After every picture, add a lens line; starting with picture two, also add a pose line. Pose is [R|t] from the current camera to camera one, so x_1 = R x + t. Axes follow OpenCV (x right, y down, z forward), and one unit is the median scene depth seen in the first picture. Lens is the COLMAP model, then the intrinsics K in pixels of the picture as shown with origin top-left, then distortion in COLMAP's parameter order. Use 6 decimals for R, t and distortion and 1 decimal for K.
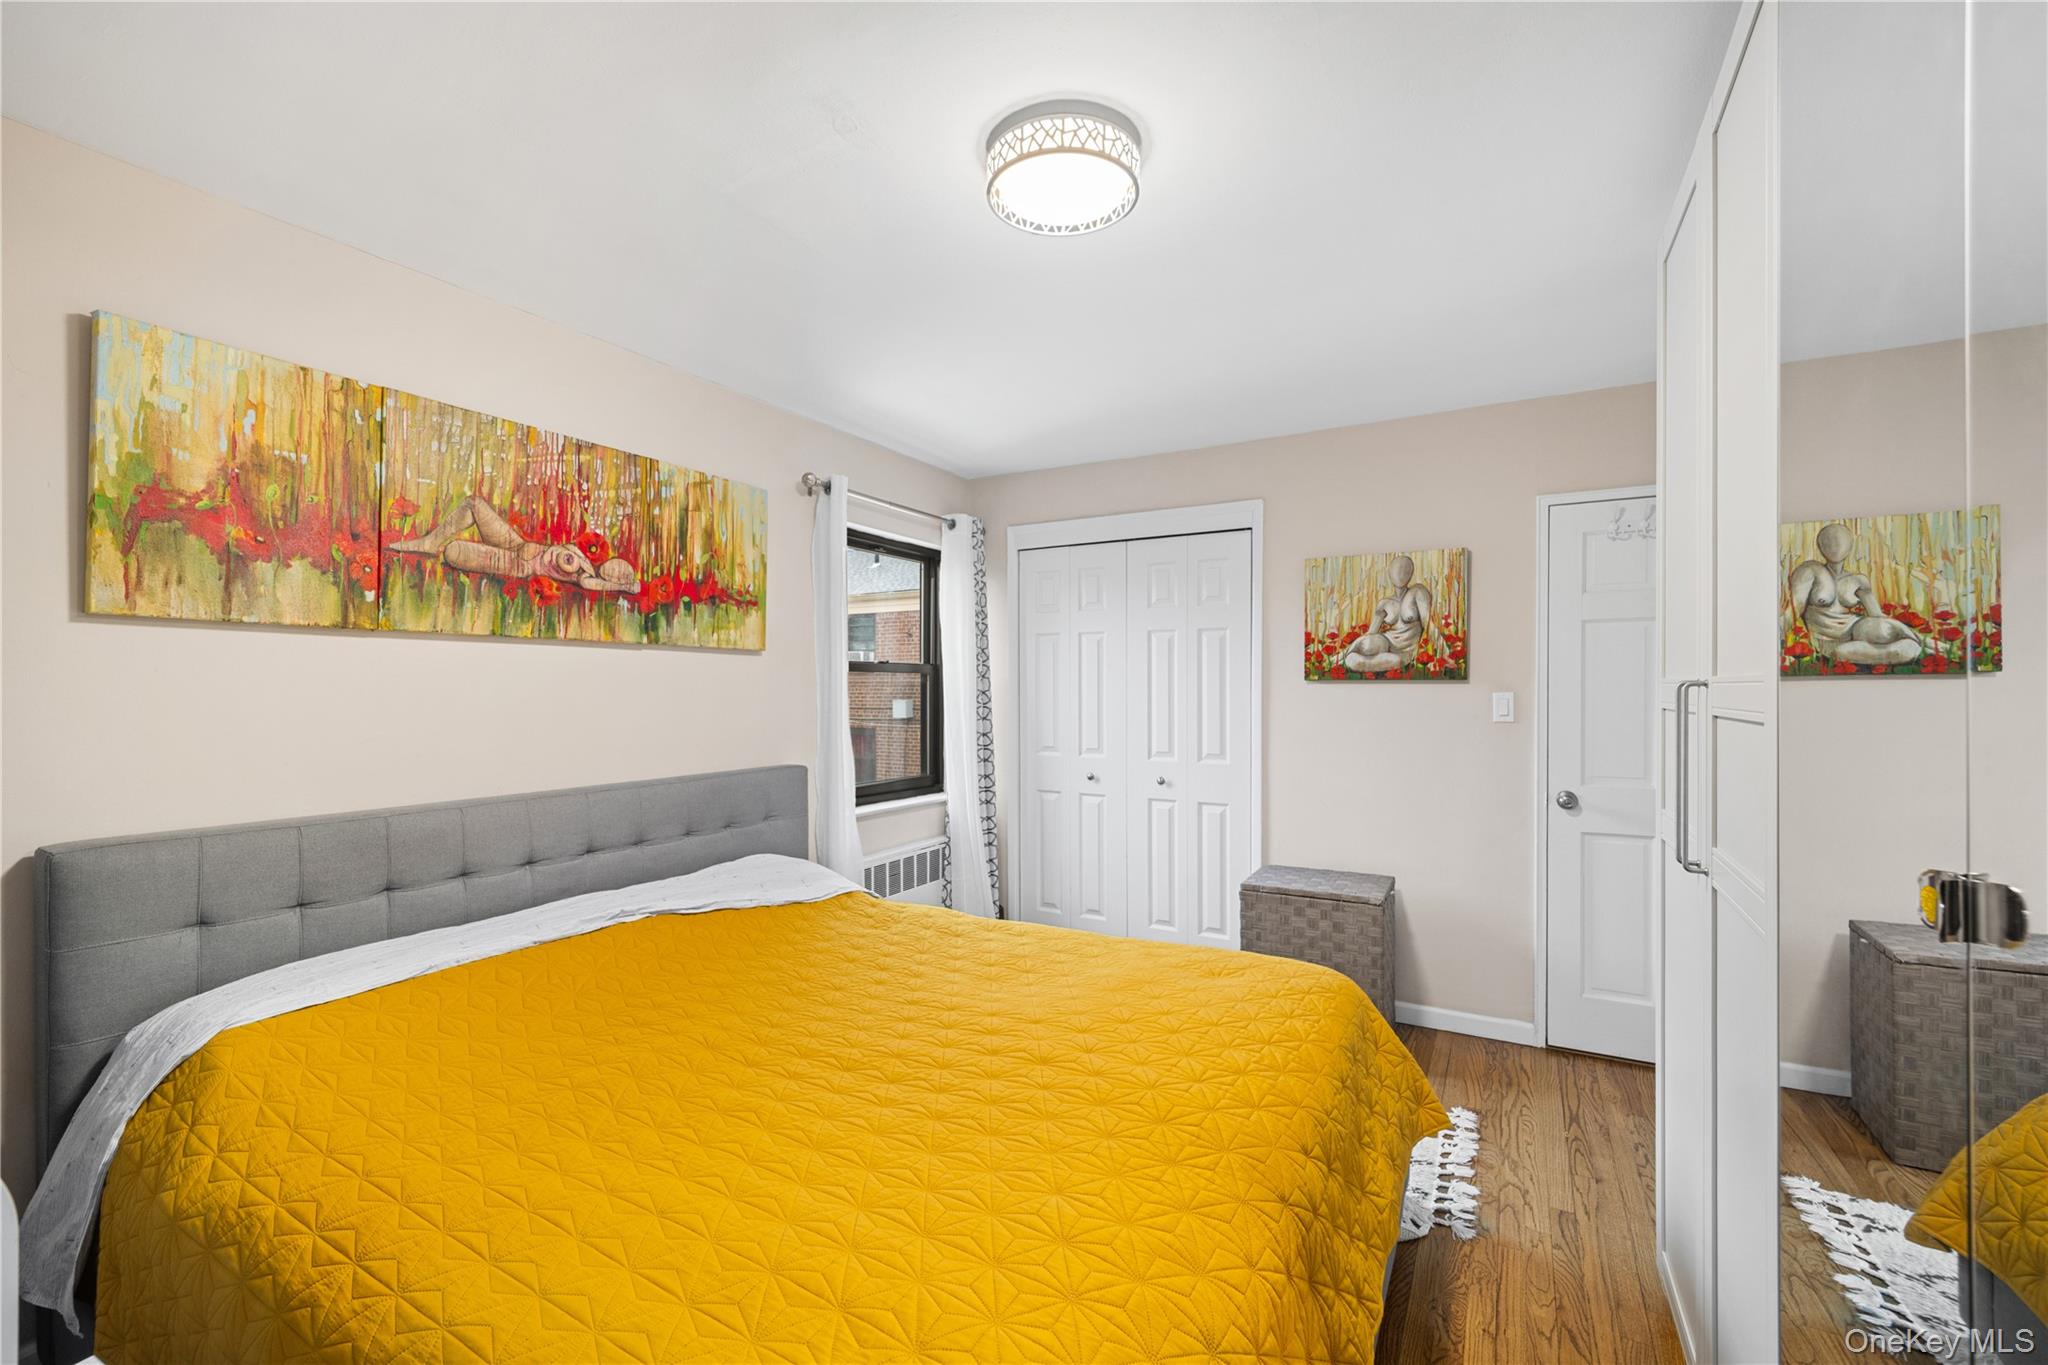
lens RADIAL K [[852.7, 0, 1030.8], [0, 852.7, 690.0], [0, 0, 1]] dist [-0.003154, -0.006825]
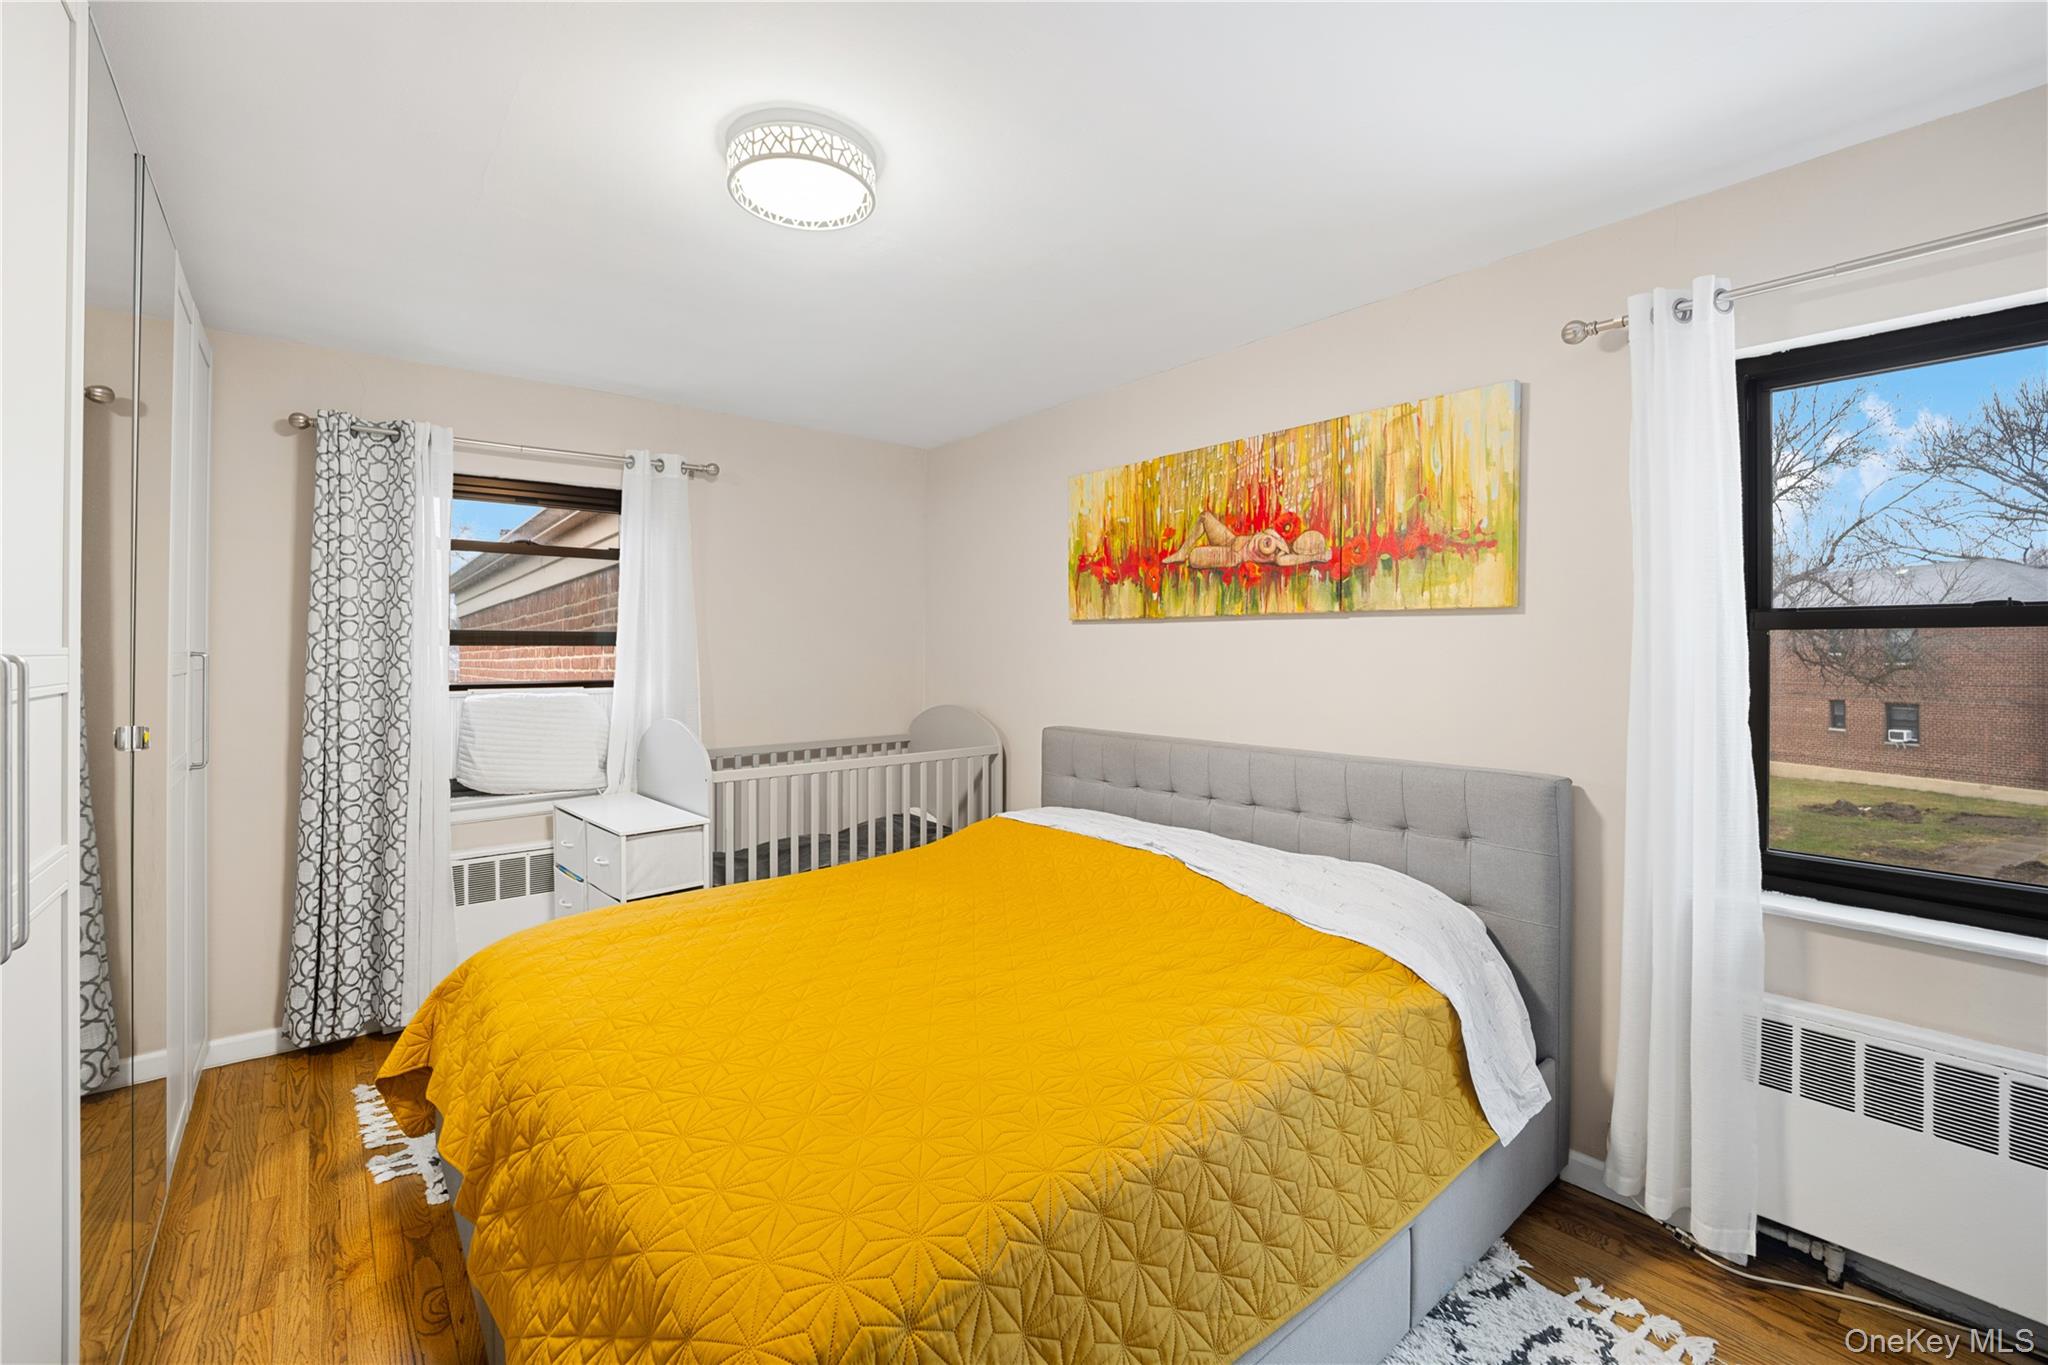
lens RADIAL K [[860.2, 0, 1024.0], [0, 860.2, 647.9], [0, 0, 1]] dist [-0.000625, -0.007584]
pose [[-0.358853, -0.001690, -0.933392, 0.626508], [-0.003053, 0.999995, -0.000637, -0.012612], [0.933389, 0.002621, -0.358857, 1.096118]]
